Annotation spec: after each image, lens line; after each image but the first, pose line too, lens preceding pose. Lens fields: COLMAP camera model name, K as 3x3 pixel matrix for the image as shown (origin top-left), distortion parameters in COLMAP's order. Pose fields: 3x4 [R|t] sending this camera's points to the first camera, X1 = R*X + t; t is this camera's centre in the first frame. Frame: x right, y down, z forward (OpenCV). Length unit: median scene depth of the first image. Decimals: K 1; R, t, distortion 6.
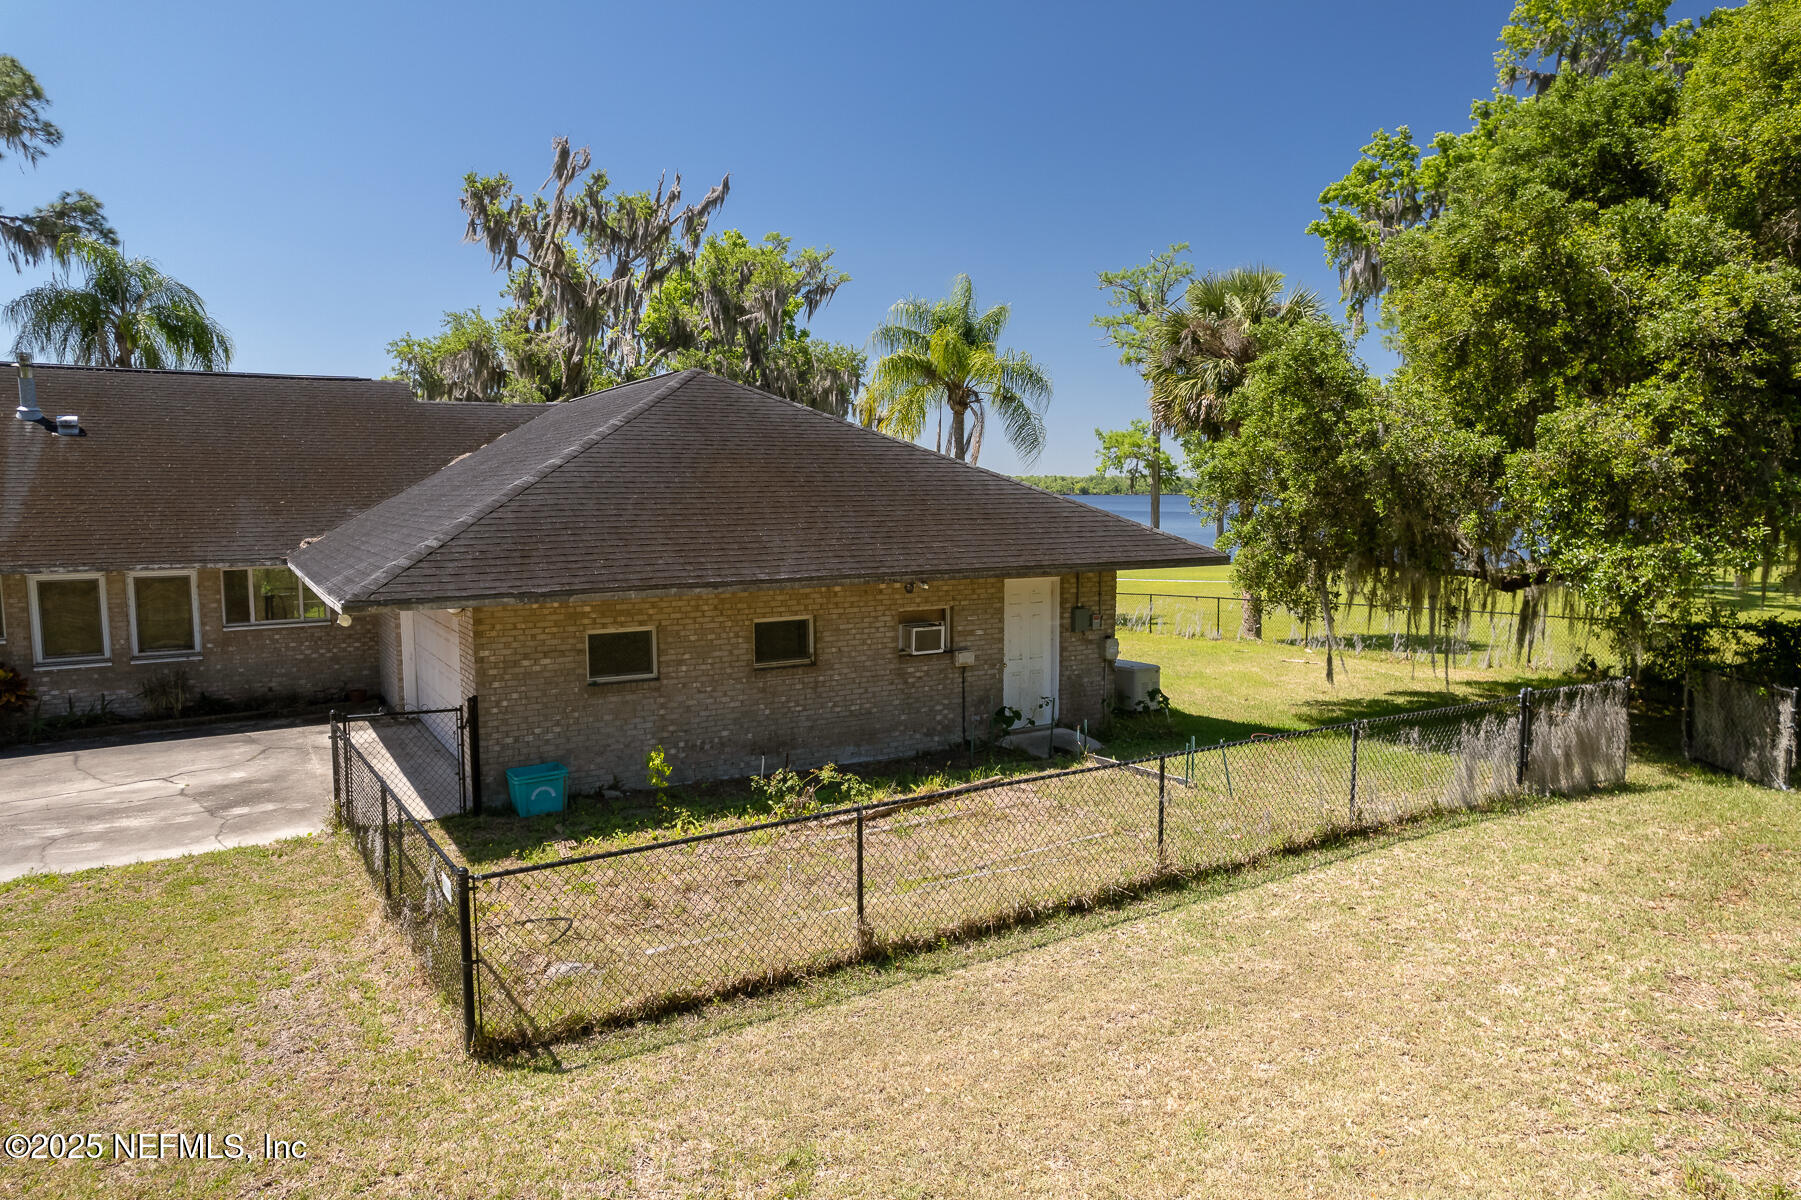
lens RADIAL K [[1142.0, 0, 900.5], [0, 1142.0, 600.0], [0, 0, 1]] dist [-0.064018, 0.061827]
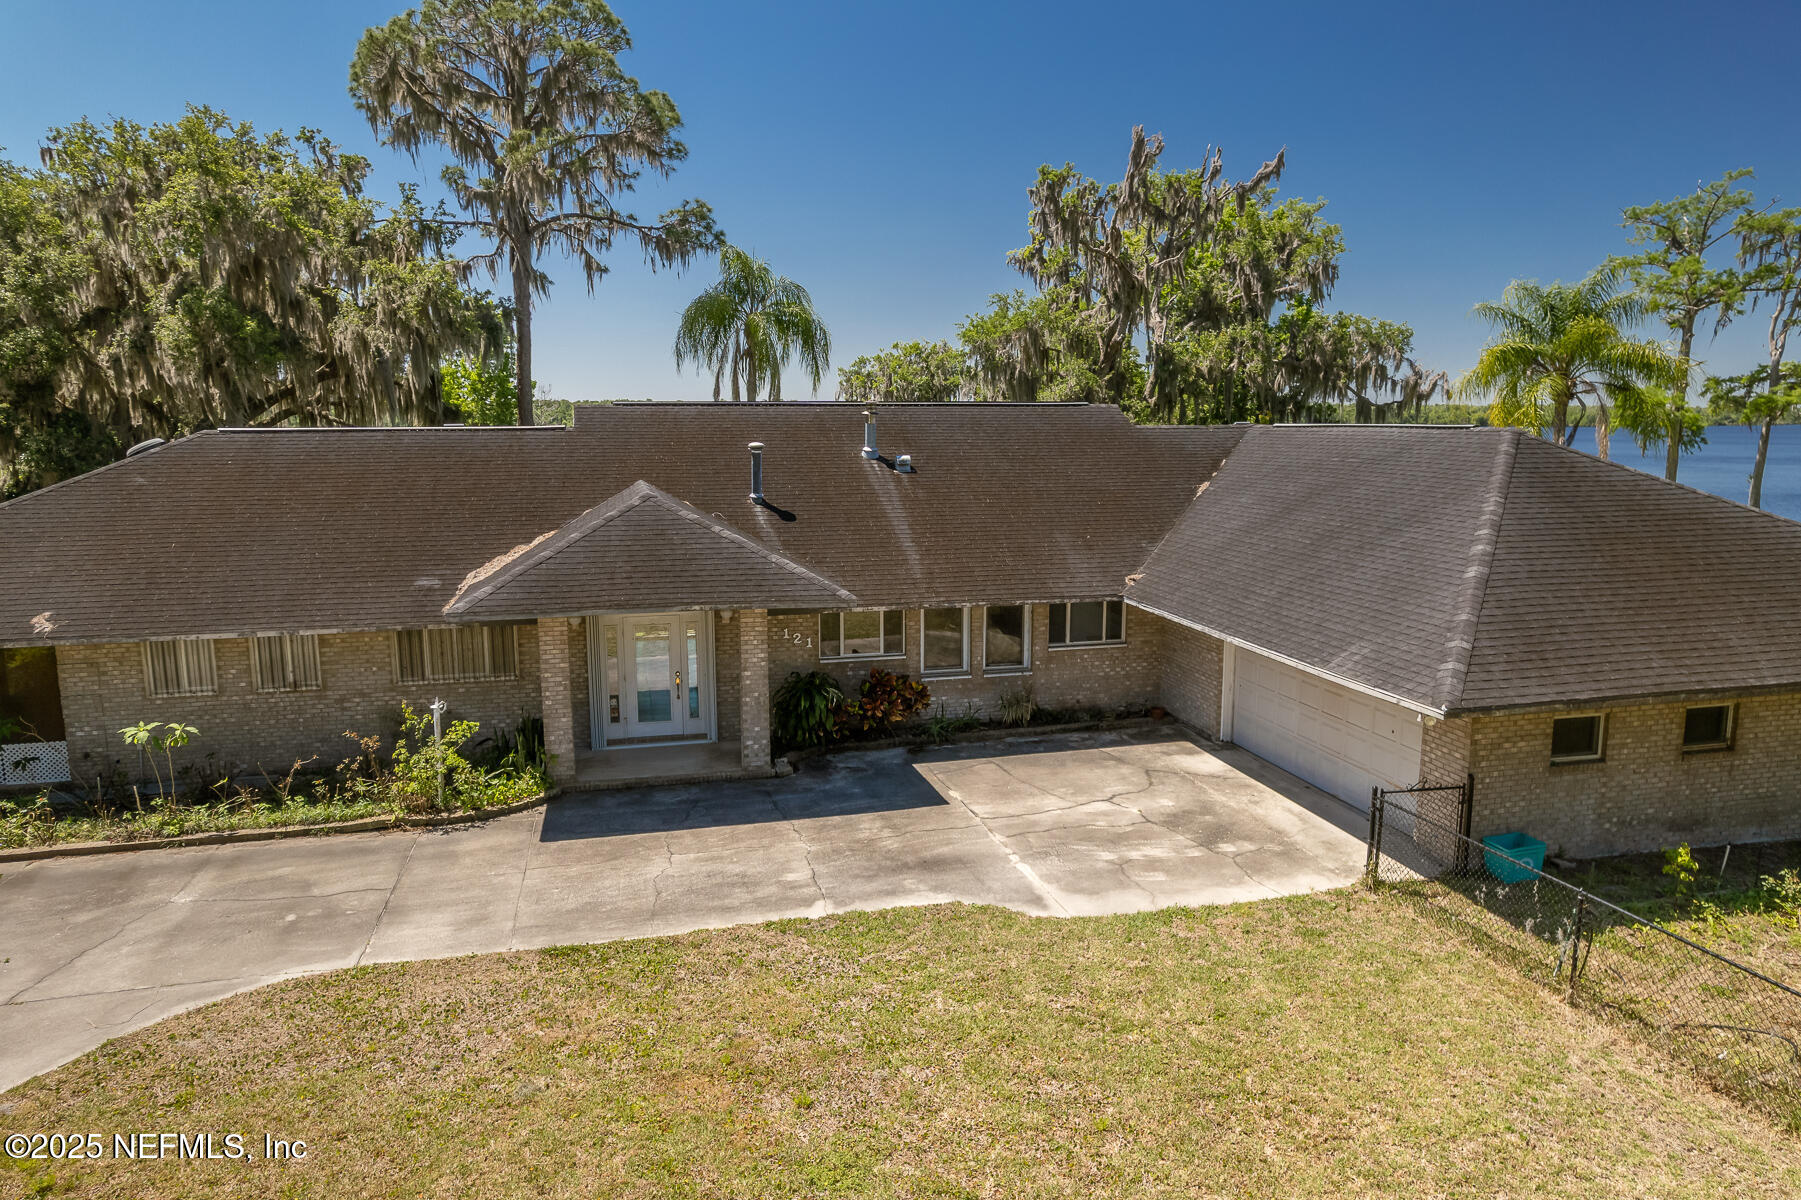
lens RADIAL K [[1142.0, 0, 900.5], [0, 1142.0, 600.0], [0, 0, 1]] dist [-0.064018, 0.061827]
pose [[0.953868, 0.051460, -0.295783, -0.491742], [-0.032032, 0.997021, 0.070162, -0.124155], [0.298513, -0.057450, 0.952675, -0.194275]]
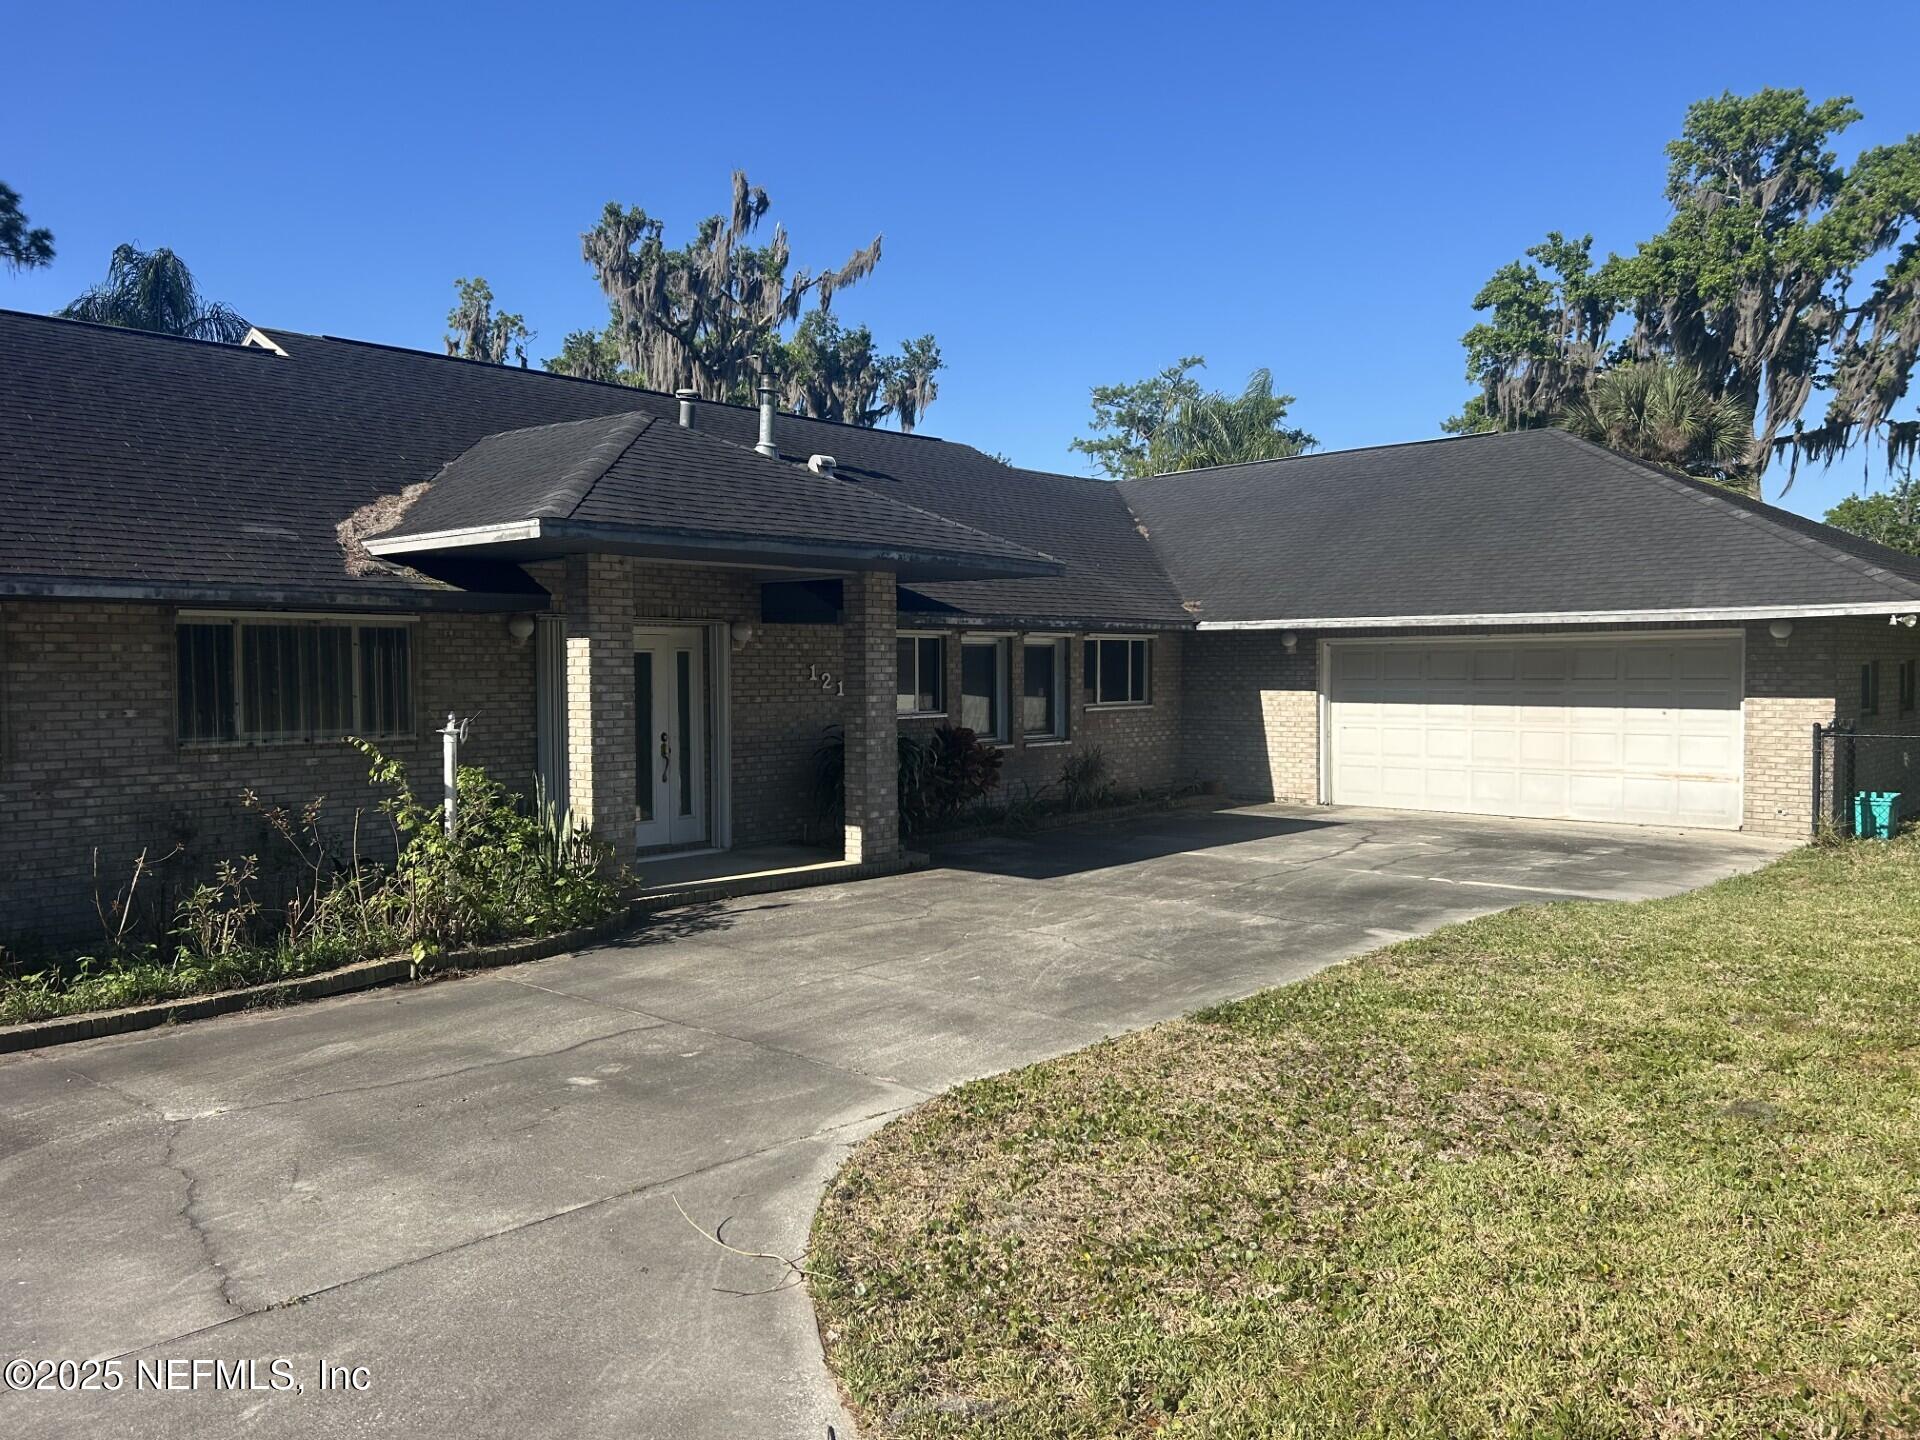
lens RADIAL K [[1442.2, 0, 943.1], [0, 1442.2, 729.3], [0, 0, 1]] dist [0.066021, -0.104061]
pose [[0.959636, -0.008272, 0.281122, -1.232260], [0.024612, 0.998202, -0.054645, 0.119800], [-0.280164, 0.059359, 0.958115, -0.007731]]
